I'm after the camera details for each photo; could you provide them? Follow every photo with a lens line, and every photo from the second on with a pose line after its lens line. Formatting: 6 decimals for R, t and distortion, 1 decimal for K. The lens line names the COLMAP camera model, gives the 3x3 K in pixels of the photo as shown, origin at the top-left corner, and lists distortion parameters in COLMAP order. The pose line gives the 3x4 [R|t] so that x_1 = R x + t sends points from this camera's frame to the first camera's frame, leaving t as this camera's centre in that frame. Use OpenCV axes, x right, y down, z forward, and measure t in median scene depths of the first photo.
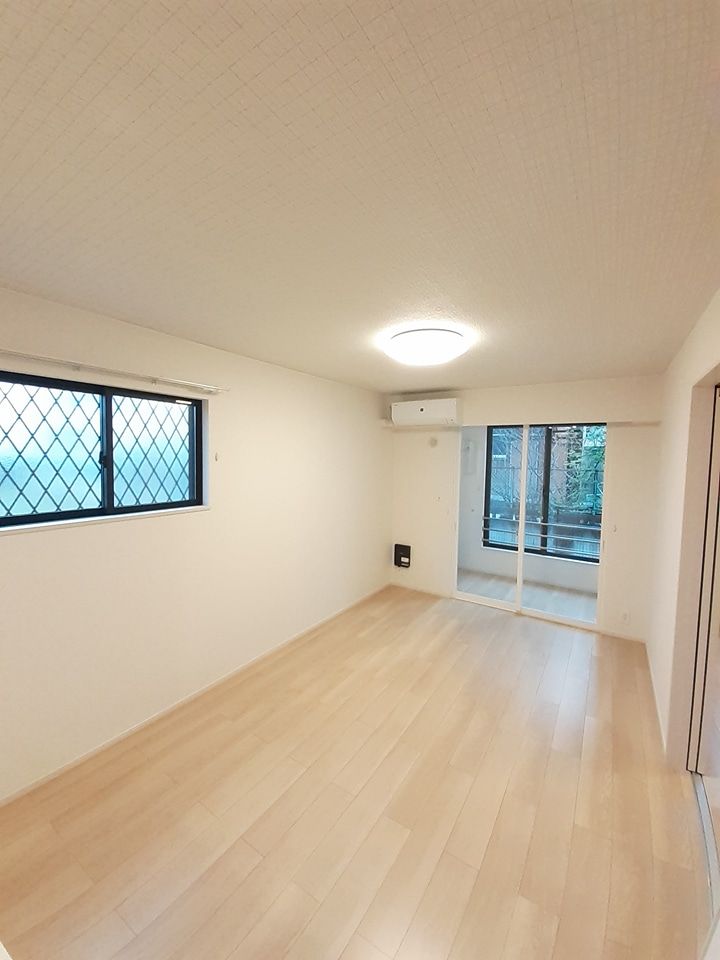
lens RADIAL K [[387.4, 0, 358.5], [0, 387.4, 485.1], [0, 0, 1]] dist [0.021007, -0.000075]
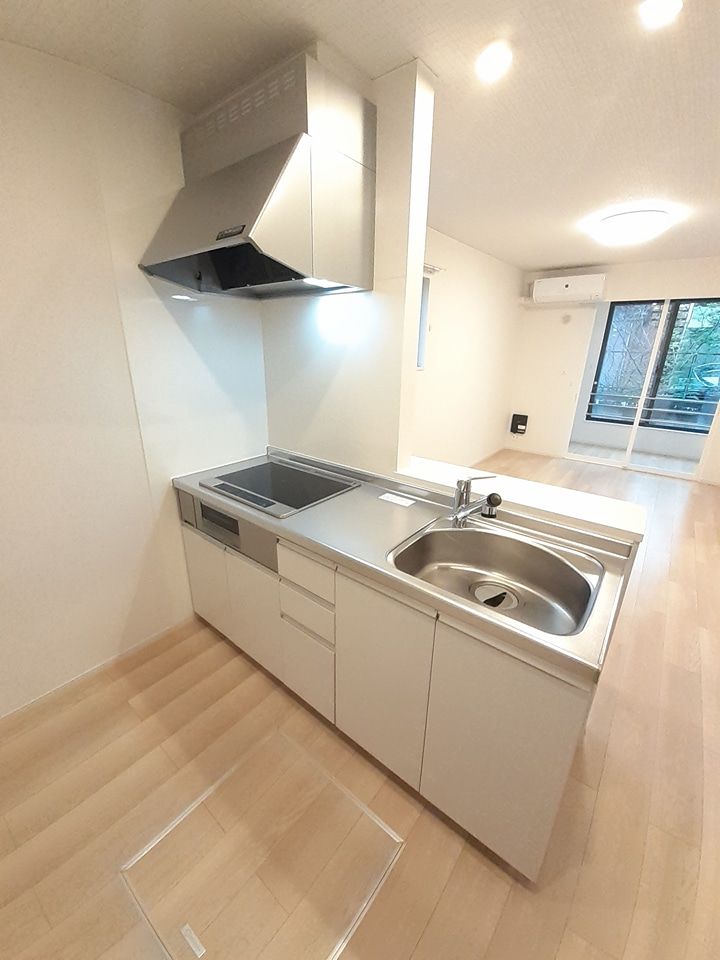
lens RADIAL K [[387.4, 0, 358.5], [0, 387.4, 485.1], [0, 0, 1]] dist [0.021007, -0.000075]
pose [[0.995660, 0.034209, -0.086550, -0.251535], [-0.009768, 0.963267, 0.268366, 0.046025], [0.092551, -0.266356, 0.959421, -0.217916]]
